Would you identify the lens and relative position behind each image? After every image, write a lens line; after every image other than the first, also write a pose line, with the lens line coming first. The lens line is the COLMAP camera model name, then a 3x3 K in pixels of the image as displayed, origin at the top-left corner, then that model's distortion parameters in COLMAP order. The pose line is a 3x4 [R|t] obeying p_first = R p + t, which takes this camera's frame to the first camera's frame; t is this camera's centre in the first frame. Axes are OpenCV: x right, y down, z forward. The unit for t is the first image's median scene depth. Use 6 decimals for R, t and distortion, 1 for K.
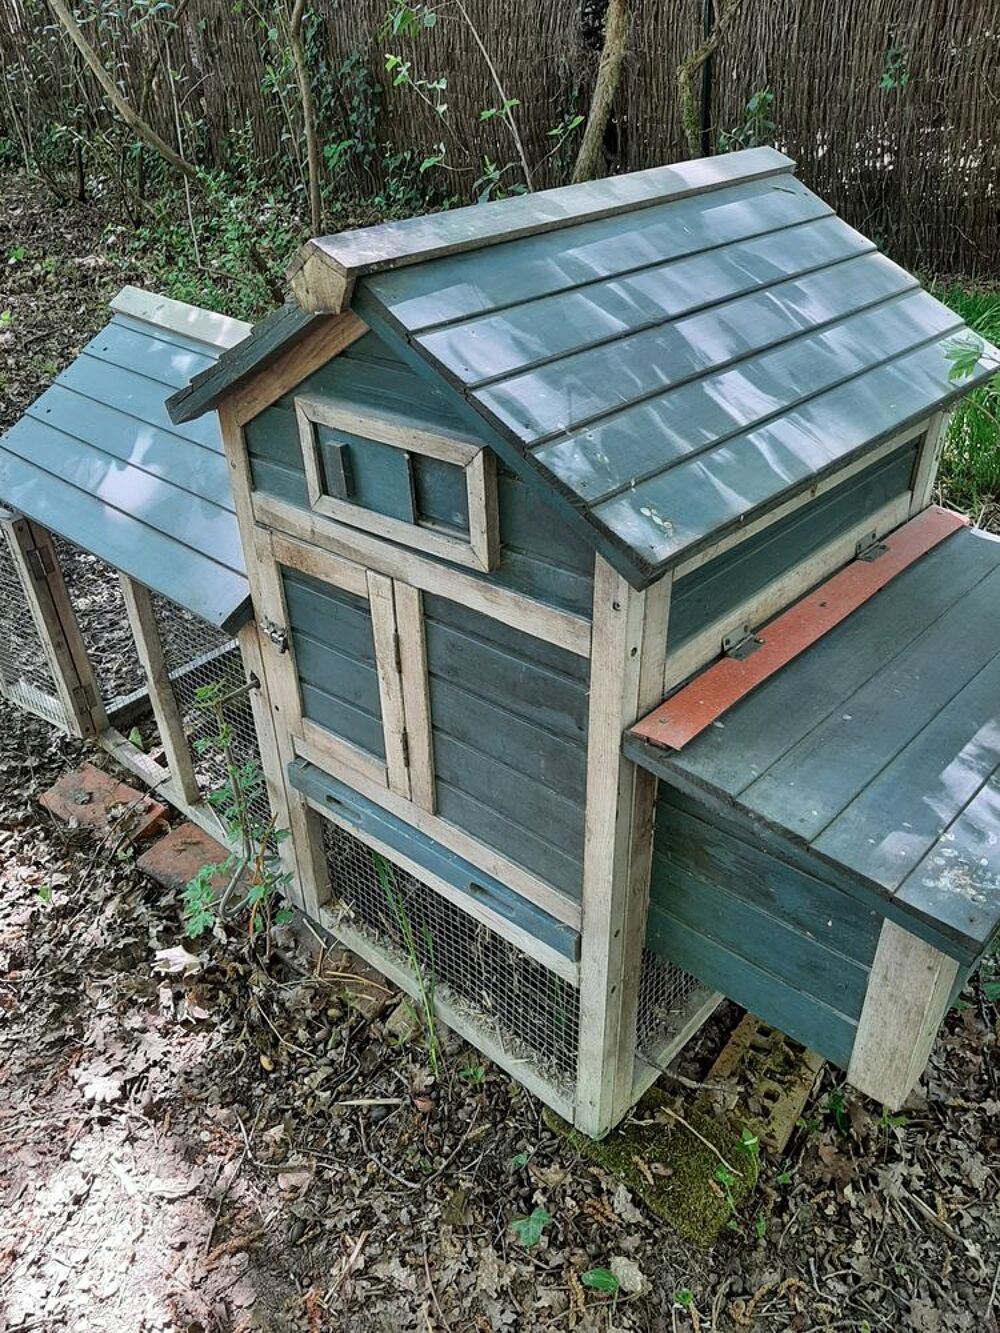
lens RADIAL K [[1070.7, 0, 500.0], [0, 1070.7, 666.5], [0, 0, 1]] dist [0.112112, -0.245238]
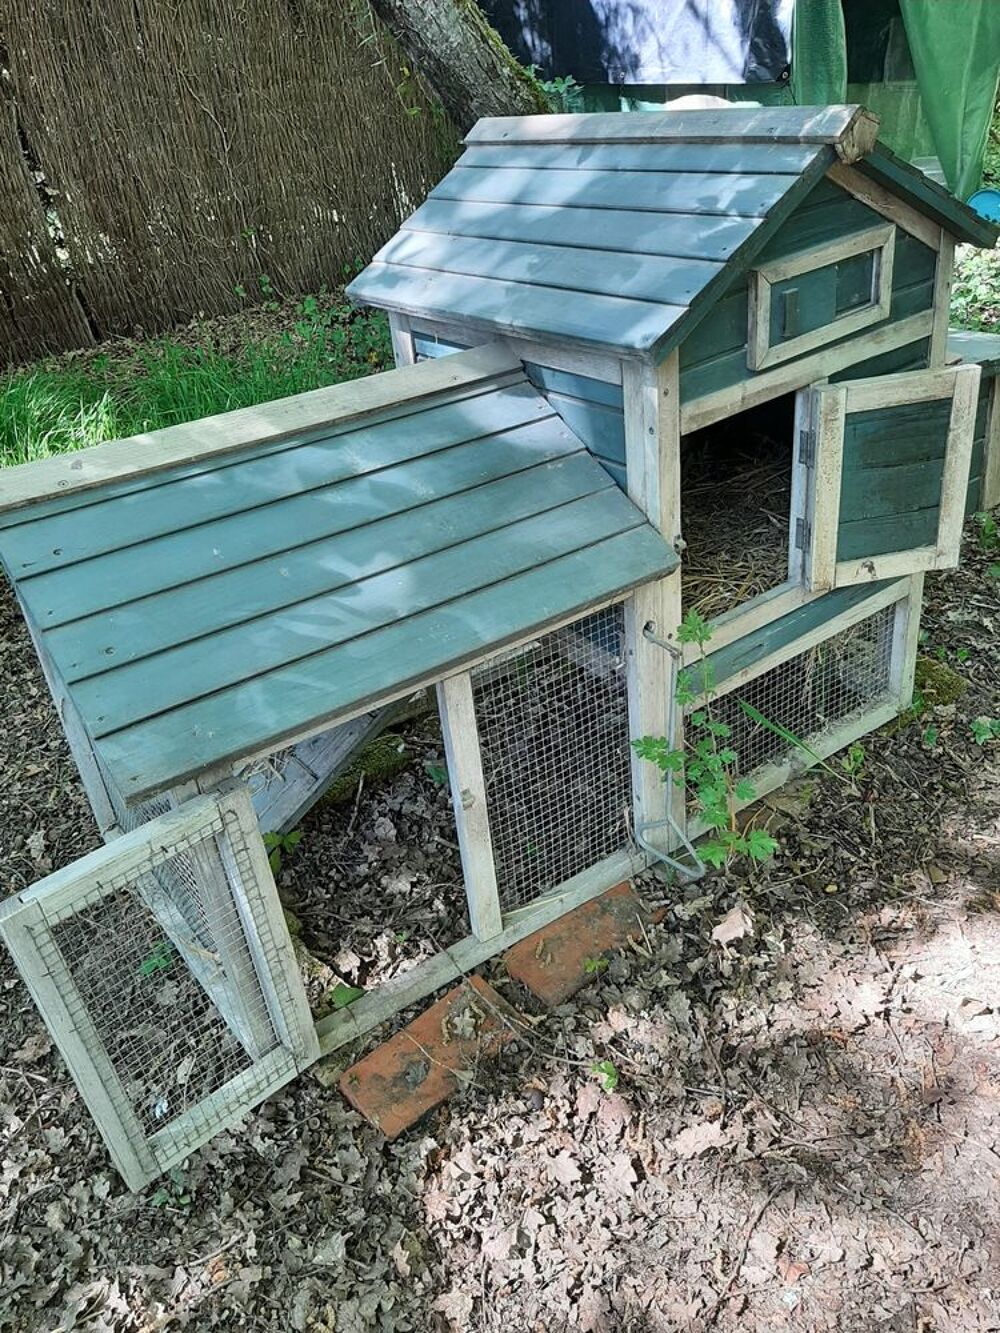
lens RADIAL K [[1070.7, 0, 500.0], [0, 1070.7, 666.5], [0, 0, 1]] dist [0.112112, -0.245238]
pose [[0.191128, -0.497564, 0.846109, -1.309800], [0.598185, 0.742478, 0.301498, -0.405458], [-0.778232, 0.448505, 0.439544, 0.793316]]
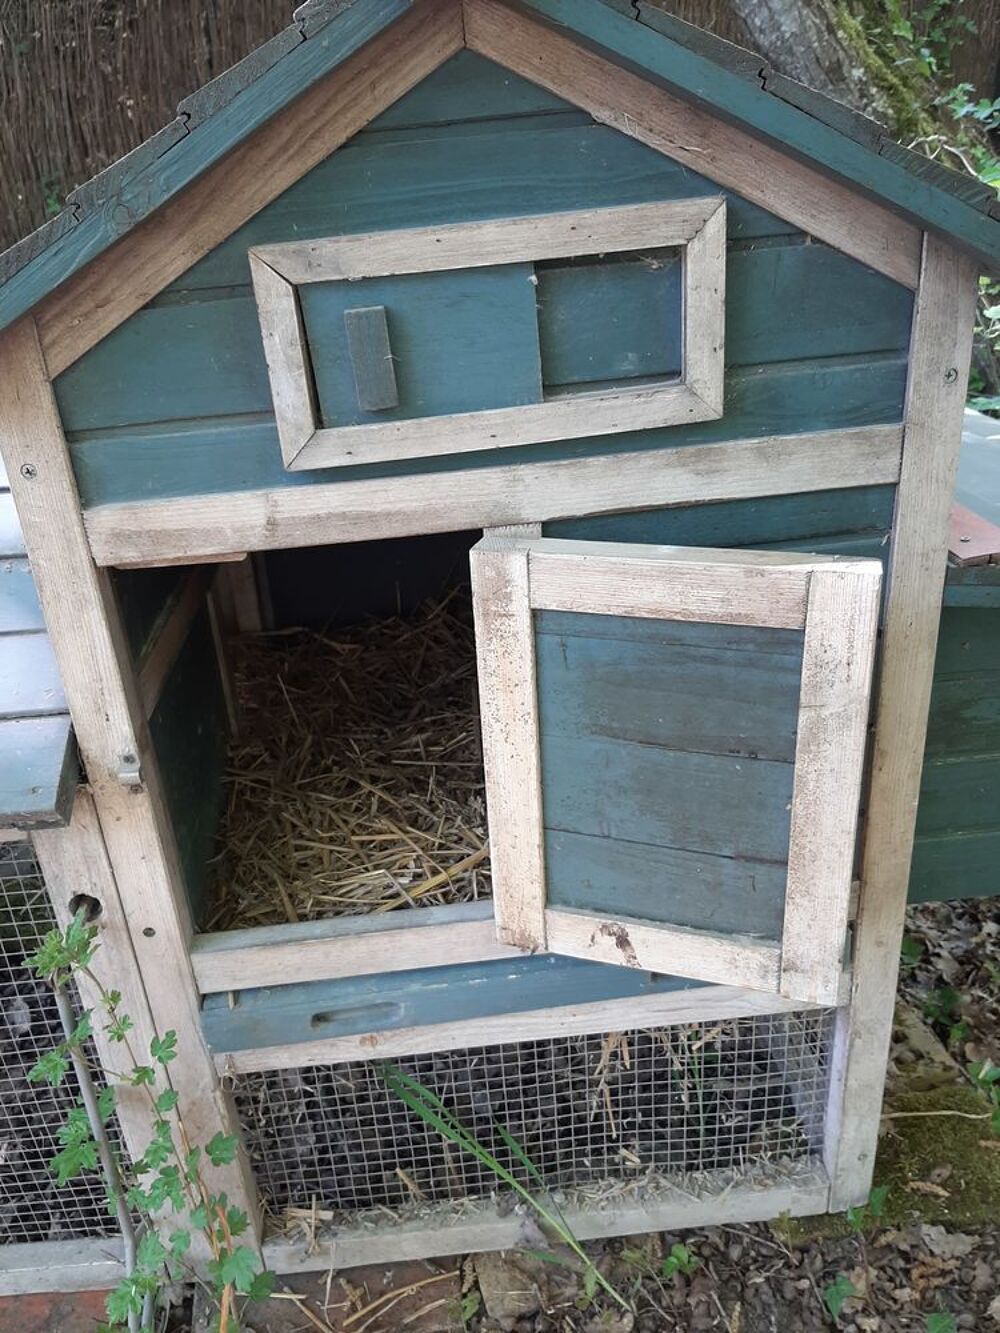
lens RADIAL K [[1070.3, 0, 500.0], [0, 1070.3, 666.5], [0, 0, 1]] dist [0.069340, -0.139873]
pose [[0.671529, -0.331084, 0.662897, -0.469586], [0.431073, 0.902210, 0.013922, -0.015600], [-0.602681, 0.276407, 0.748581, 0.518036]]
